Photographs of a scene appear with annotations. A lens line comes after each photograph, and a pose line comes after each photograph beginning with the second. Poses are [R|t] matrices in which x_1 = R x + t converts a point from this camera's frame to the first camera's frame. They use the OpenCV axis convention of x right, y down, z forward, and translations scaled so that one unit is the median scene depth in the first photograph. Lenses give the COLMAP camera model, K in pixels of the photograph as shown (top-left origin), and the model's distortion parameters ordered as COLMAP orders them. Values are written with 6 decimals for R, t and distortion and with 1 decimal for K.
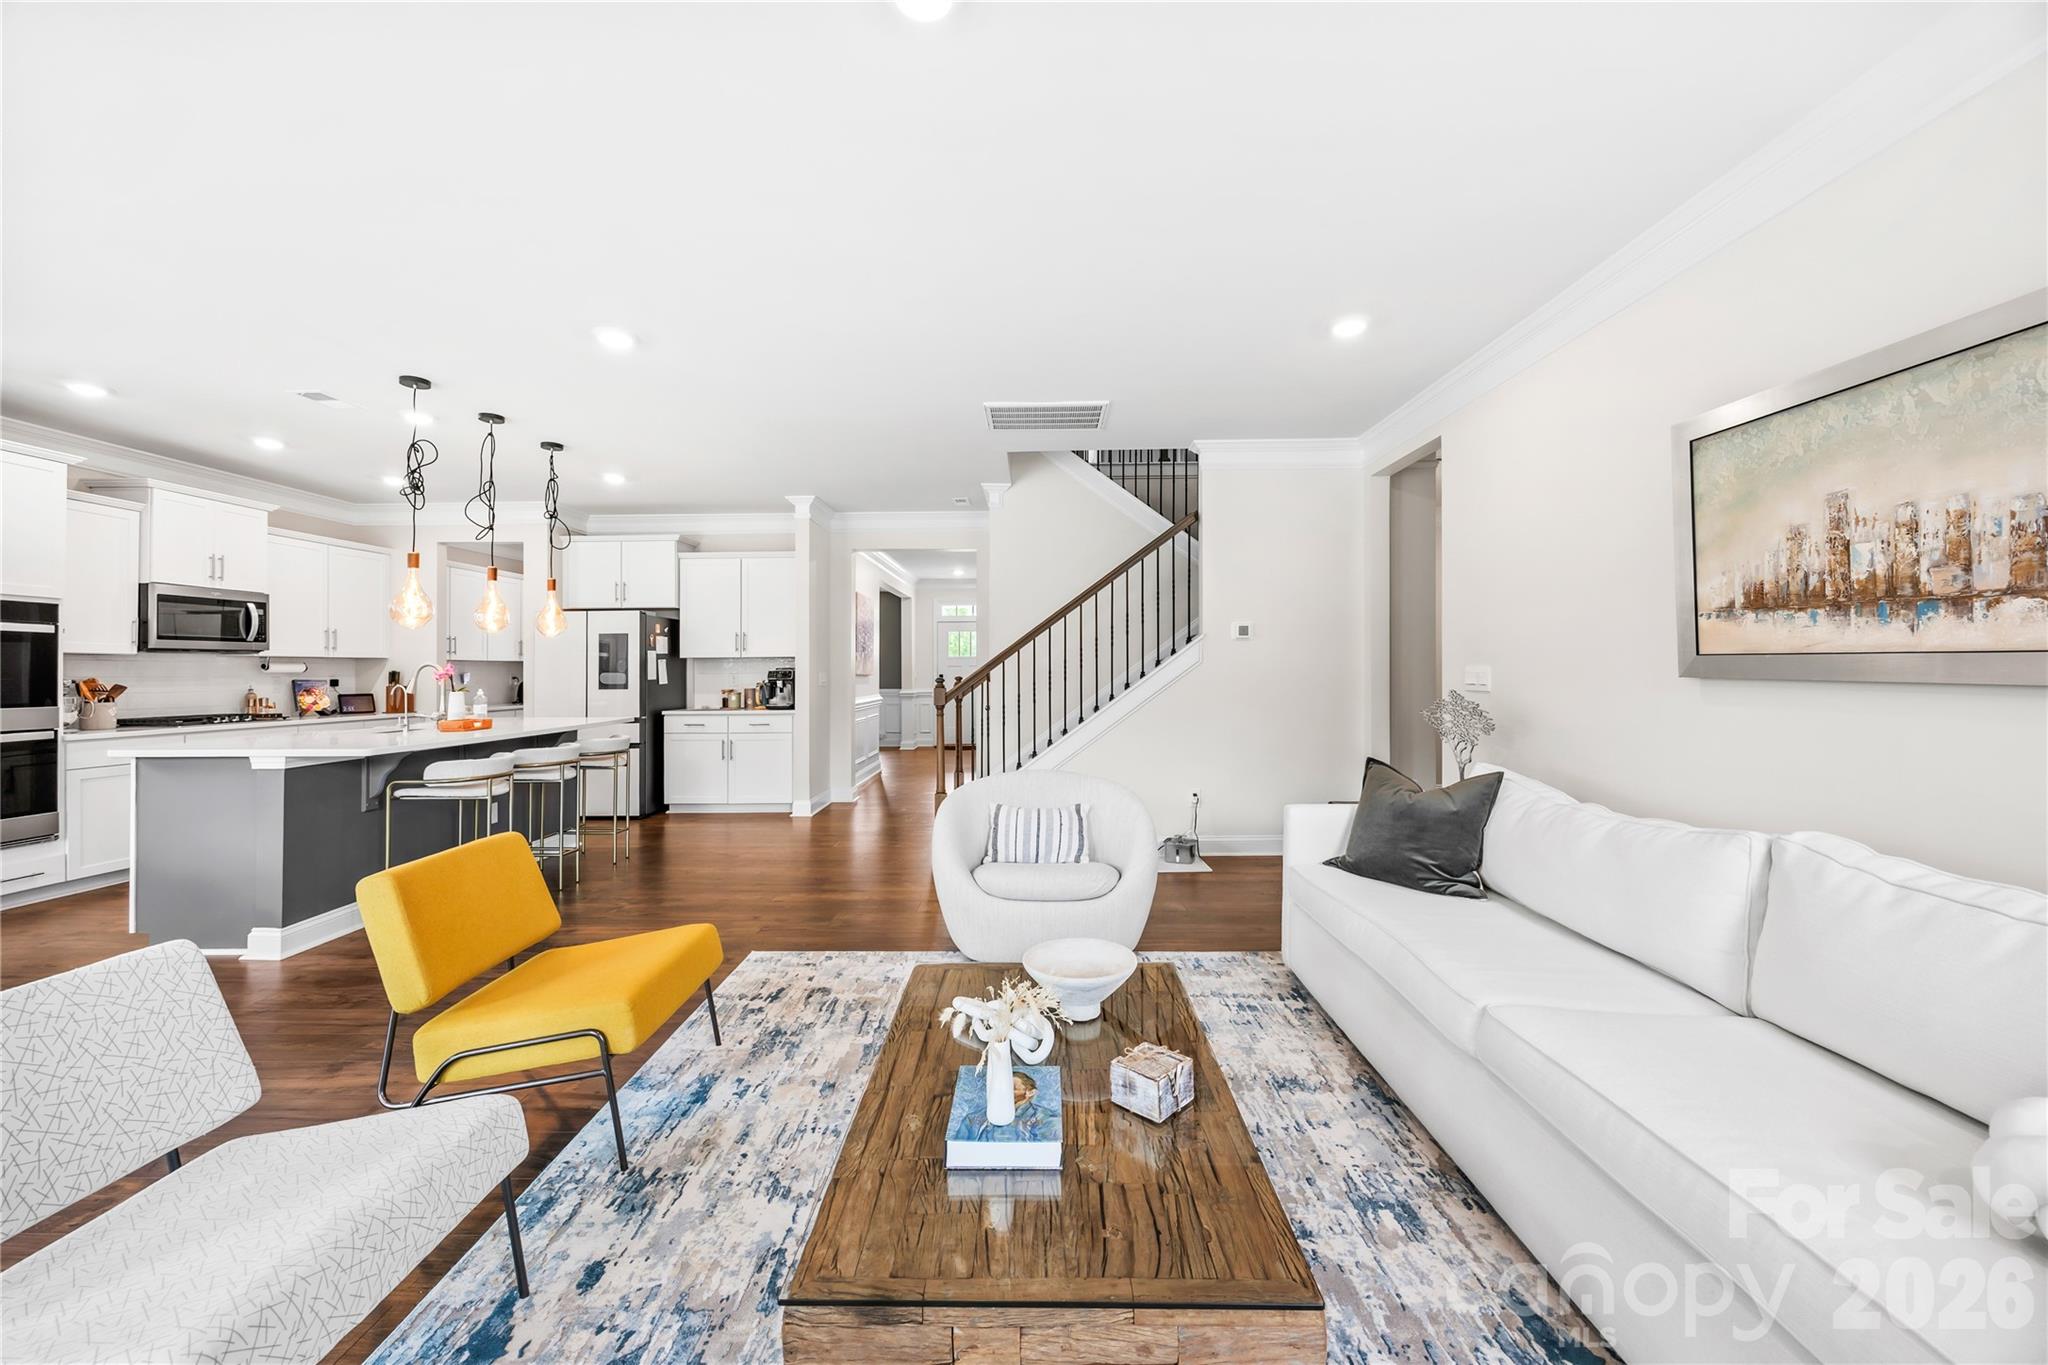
lens RADIAL K [[772.7, 0, 1017.9], [0, 772.7, 660.5], [0, 0, 1]] dist [-0.007643, 0.000879]
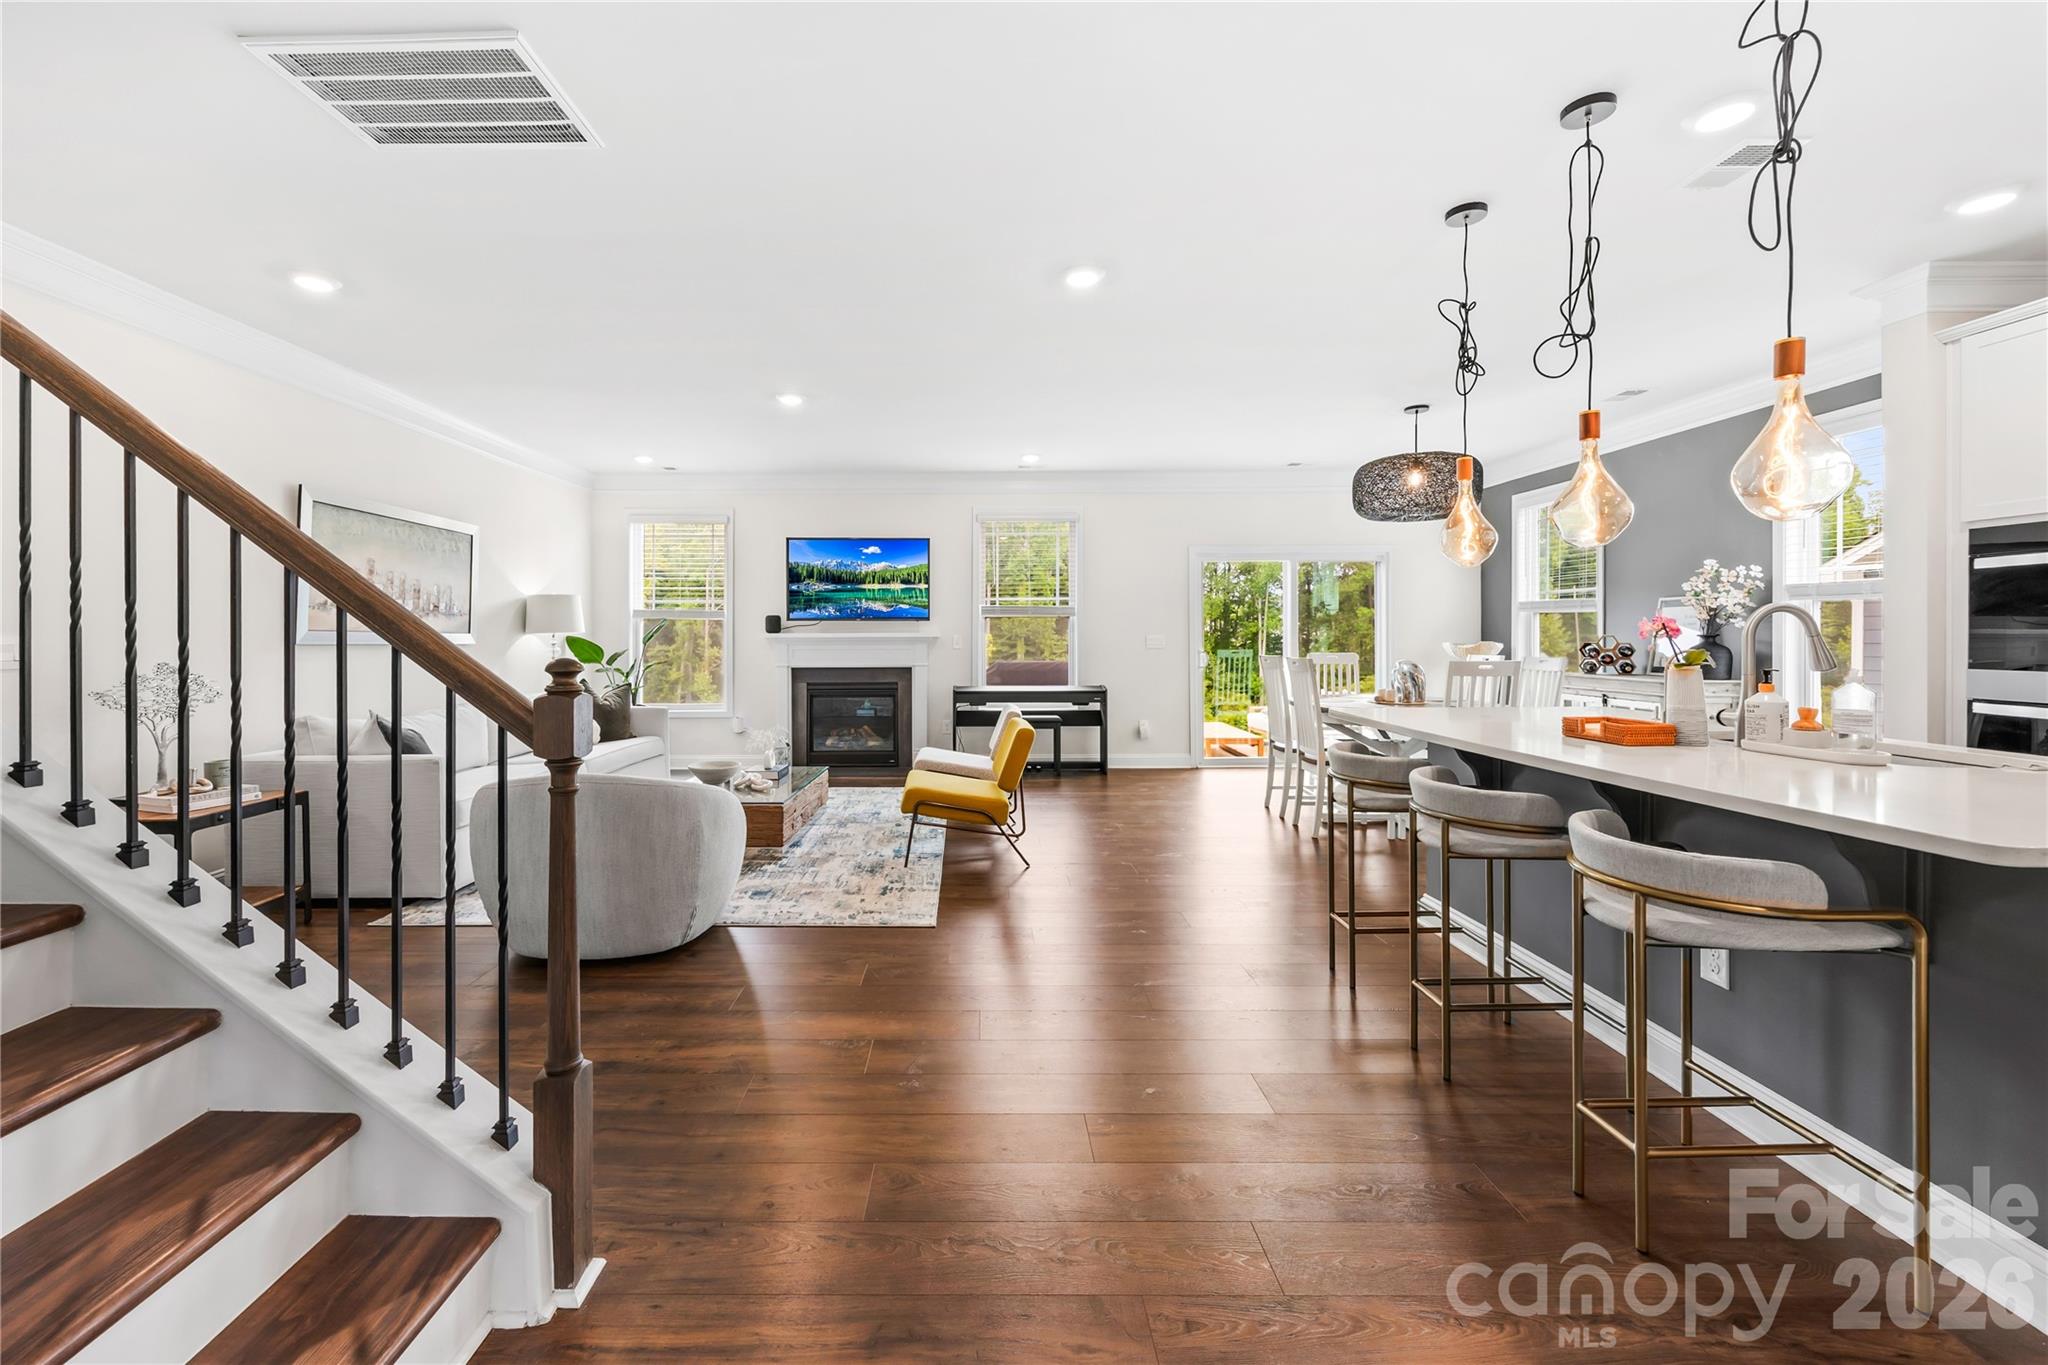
lens RADIAL K [[817.5, 0, 971.5], [0, 817.5, 627.3], [0, 0, 1]] dist [-0.001077, 0.000132]
pose [[-0.999832, 0.010437, -0.015039, -0.317966], [0.010798, 0.999651, -0.024103, 0.027152], [0.014782, -0.024261, -0.999596, 1.713405]]
